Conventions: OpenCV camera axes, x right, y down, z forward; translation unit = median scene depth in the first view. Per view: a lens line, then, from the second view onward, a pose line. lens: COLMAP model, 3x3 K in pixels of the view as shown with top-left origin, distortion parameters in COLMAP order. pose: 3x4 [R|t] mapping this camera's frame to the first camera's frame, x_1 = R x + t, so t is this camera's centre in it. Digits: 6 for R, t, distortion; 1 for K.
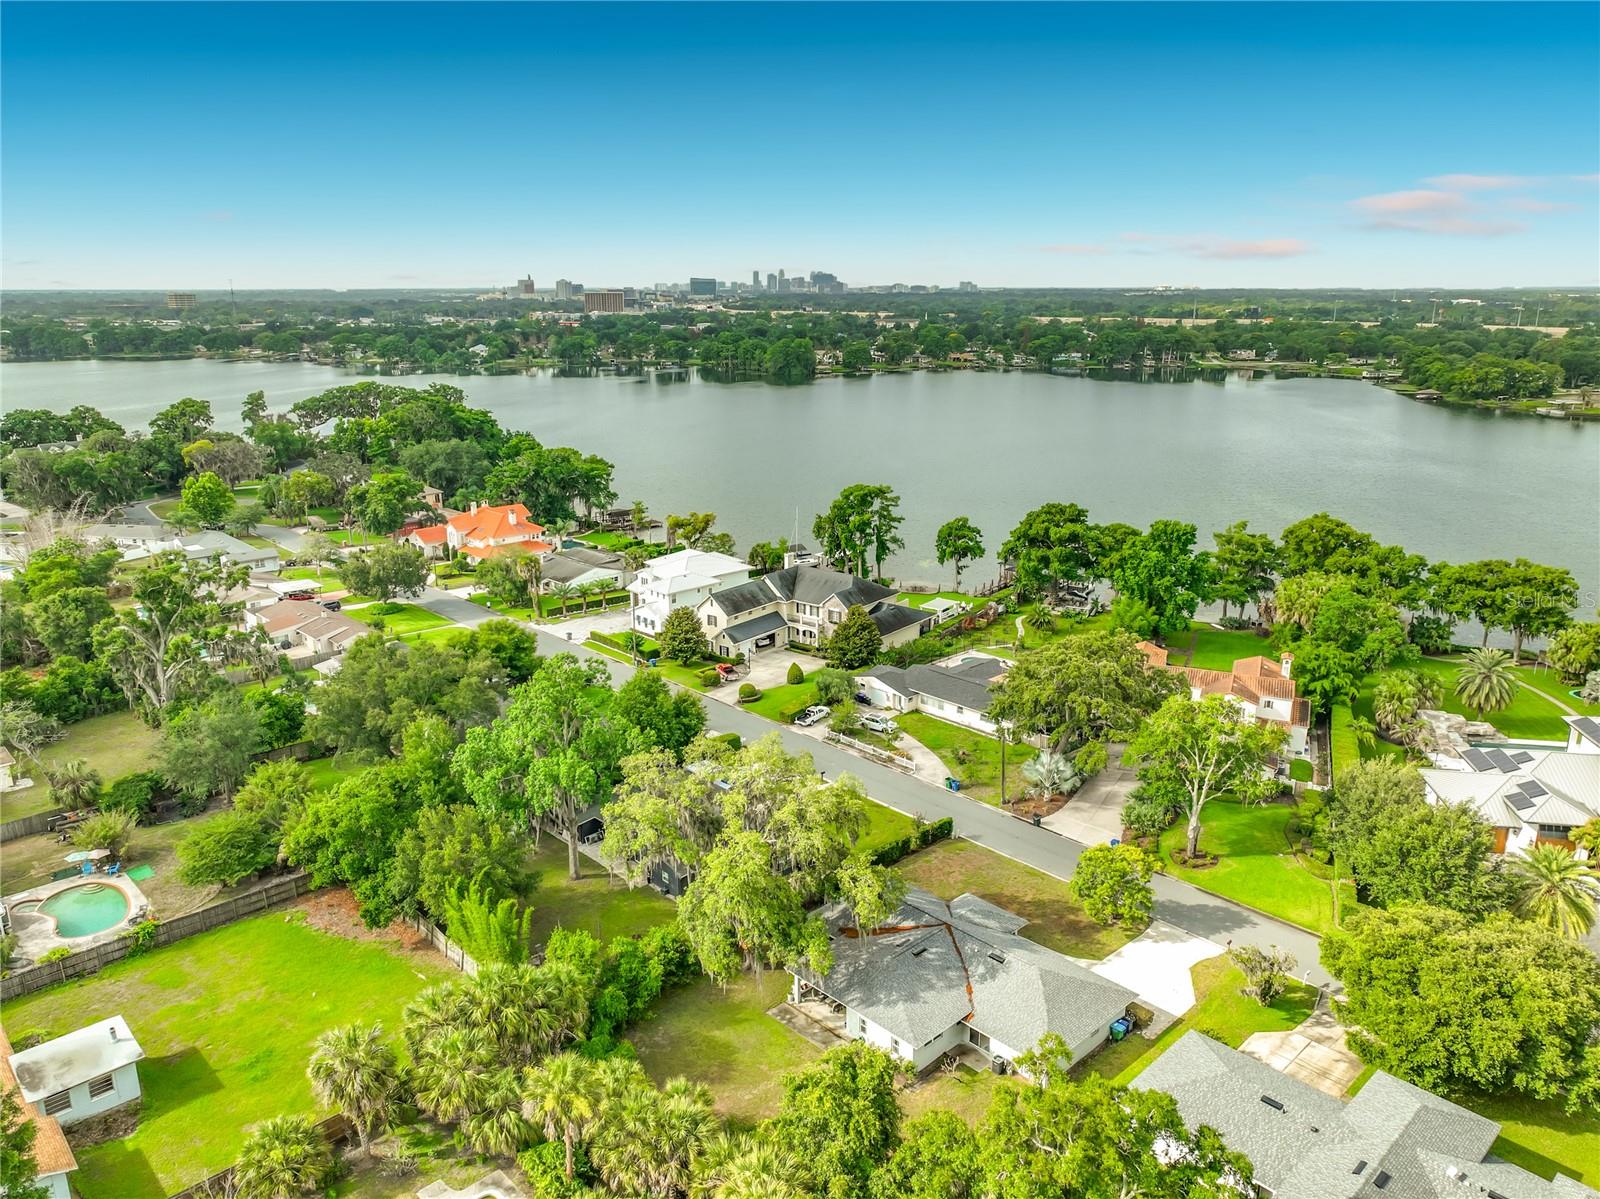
lens RADIAL K [[1140.2, 0, 805.9], [0, 1140.2, 533.6], [0, 0, 1]] dist [-0.008847, -0.001837]
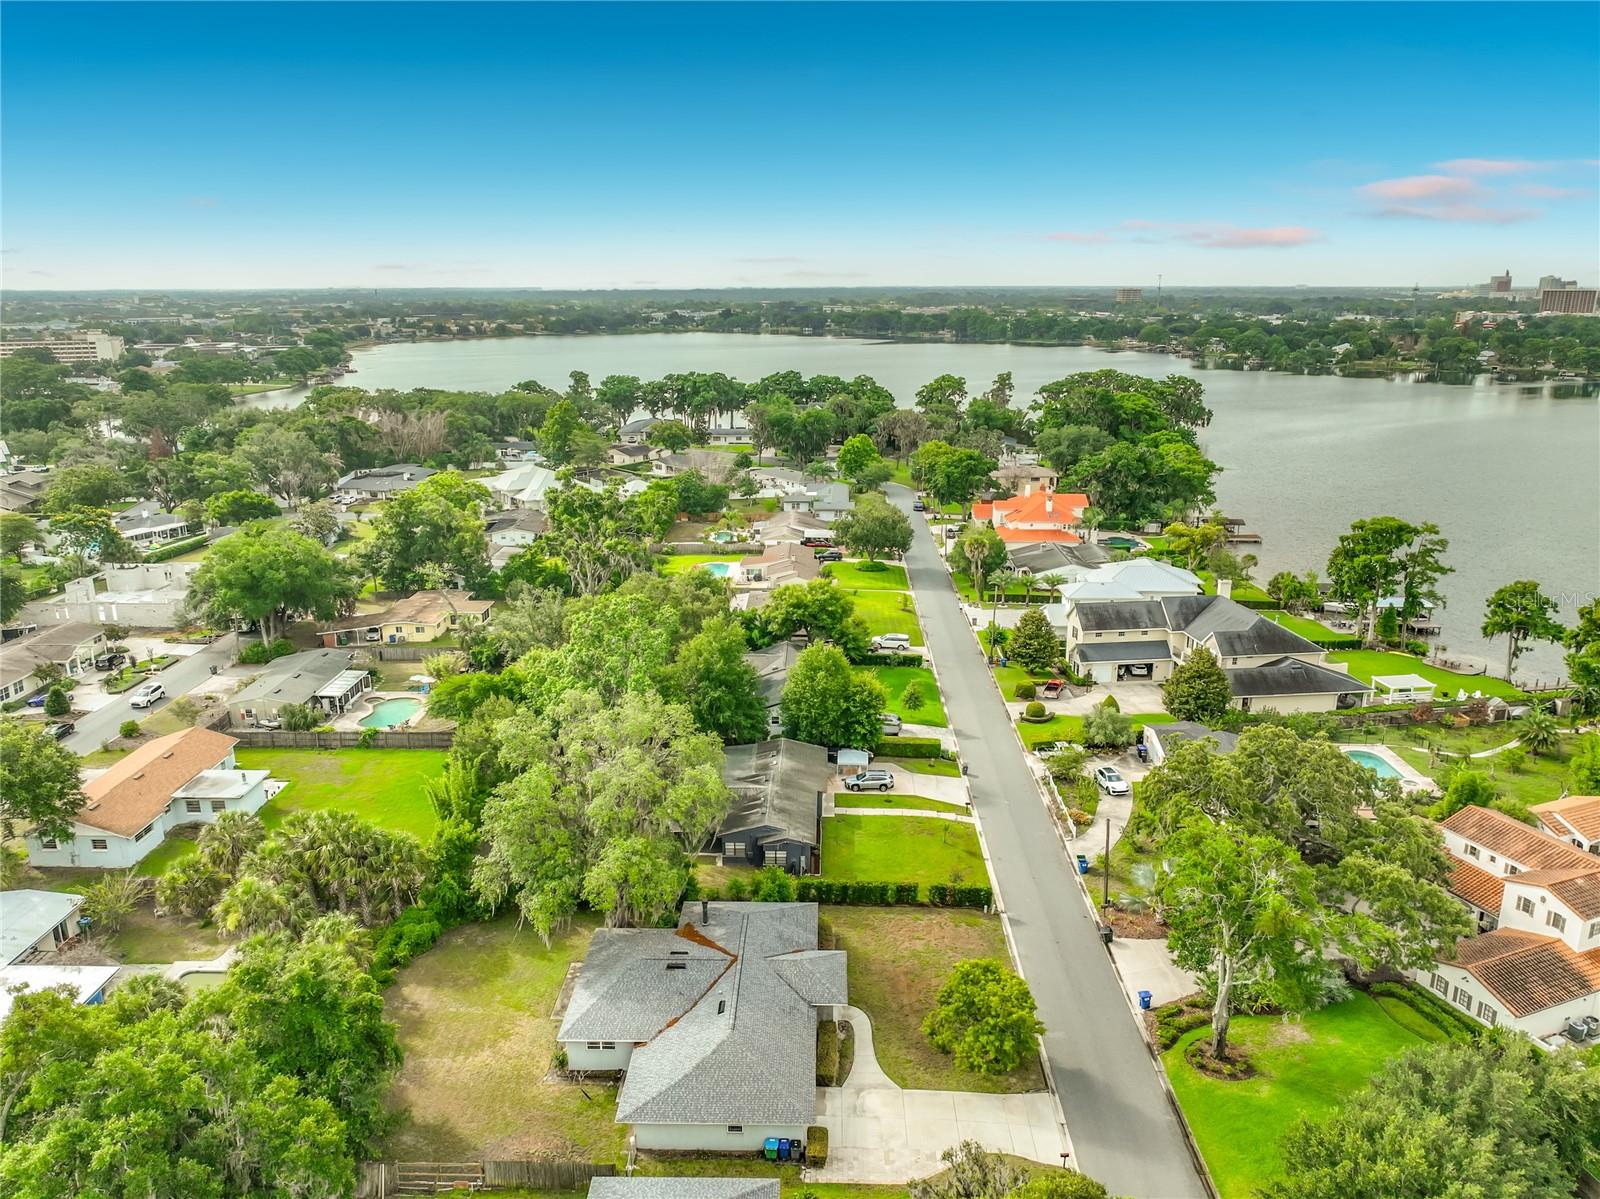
lens RADIAL K [[1122.8, 0, 800.0], [0, 1122.8, 599.5], [0, 0, 1]] dist [-0.010727, -0.001365]
pose [[0.715062, 0.189322, -0.672937, 0.280560], [-0.147418, 0.981820, 0.119576, -0.019268], [0.683341, 0.013699, 0.729971, 0.153650]]
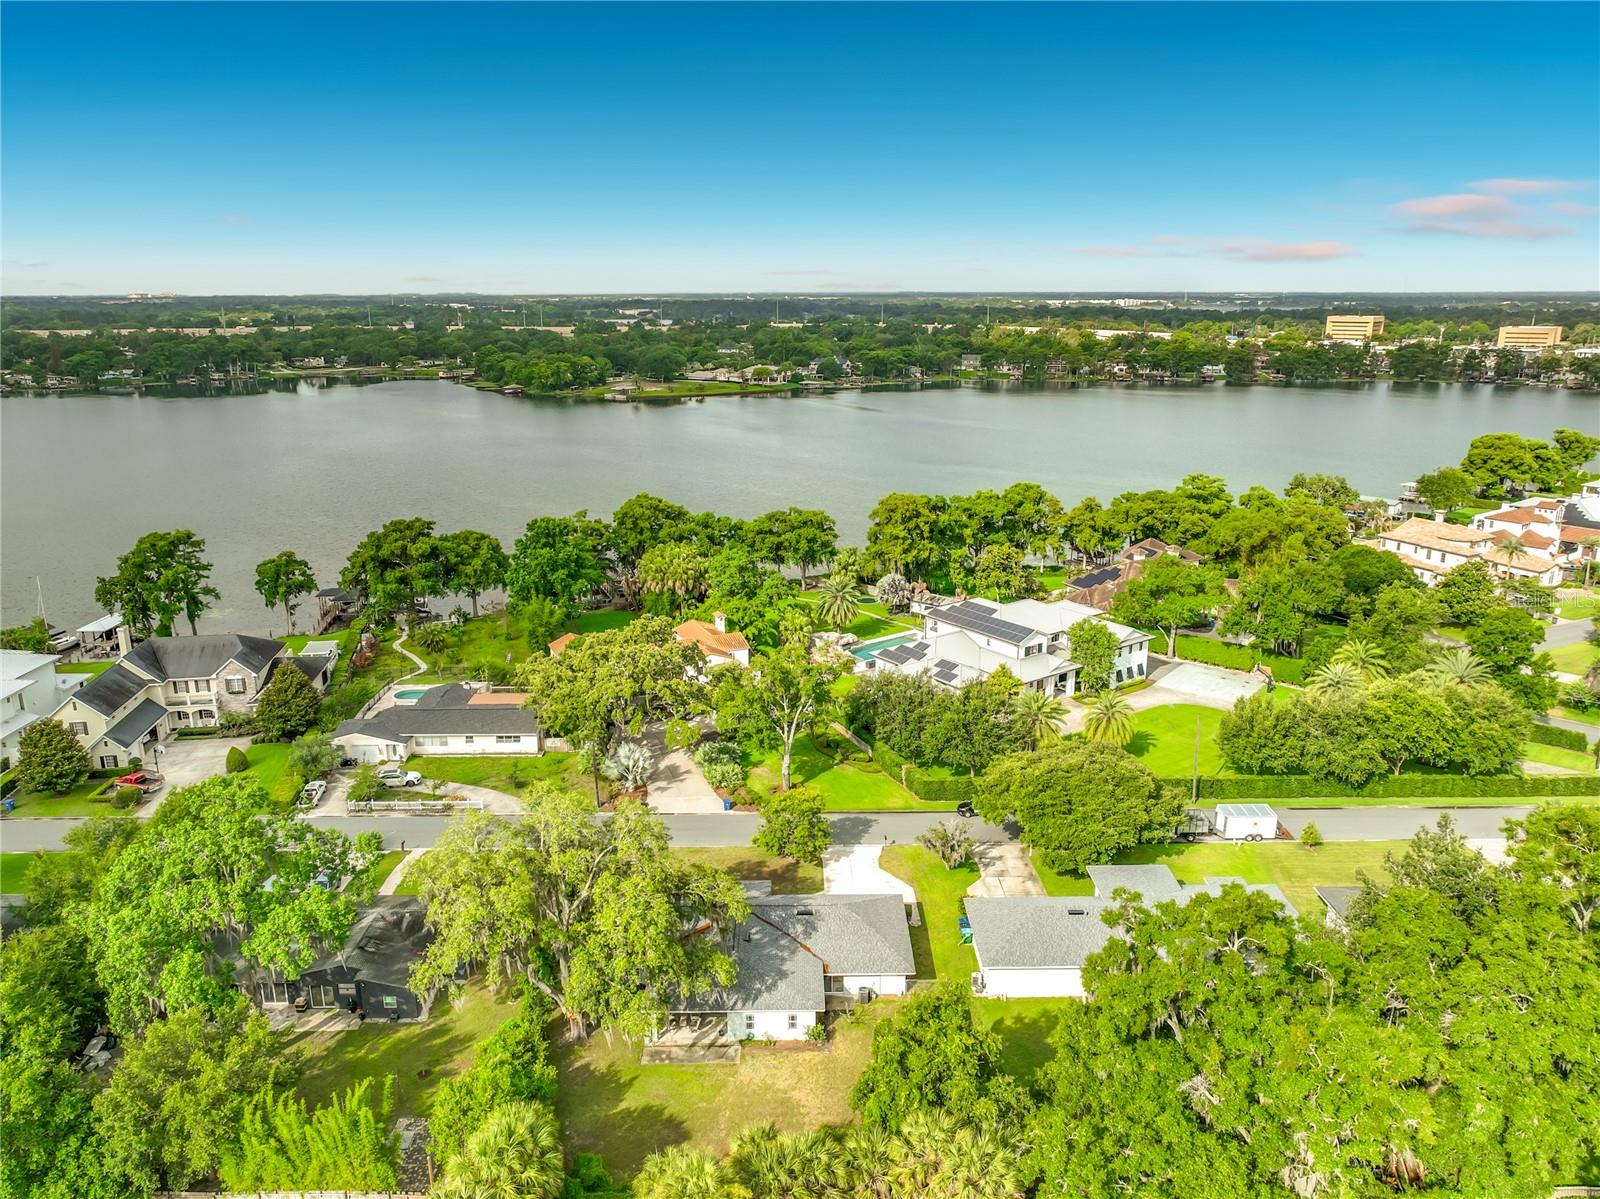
lens RADIAL K [[1122.8, 0, 800.0], [0, 1122.8, 599.5], [0, 0, 1]] dist [-0.010727, -0.001365]
pose [[0.688880, -0.192729, 0.698784, -0.201723], [0.155108, 0.980871, 0.117620, -0.017861], [-0.708086, 0.027361, 0.705596, 0.093317]]
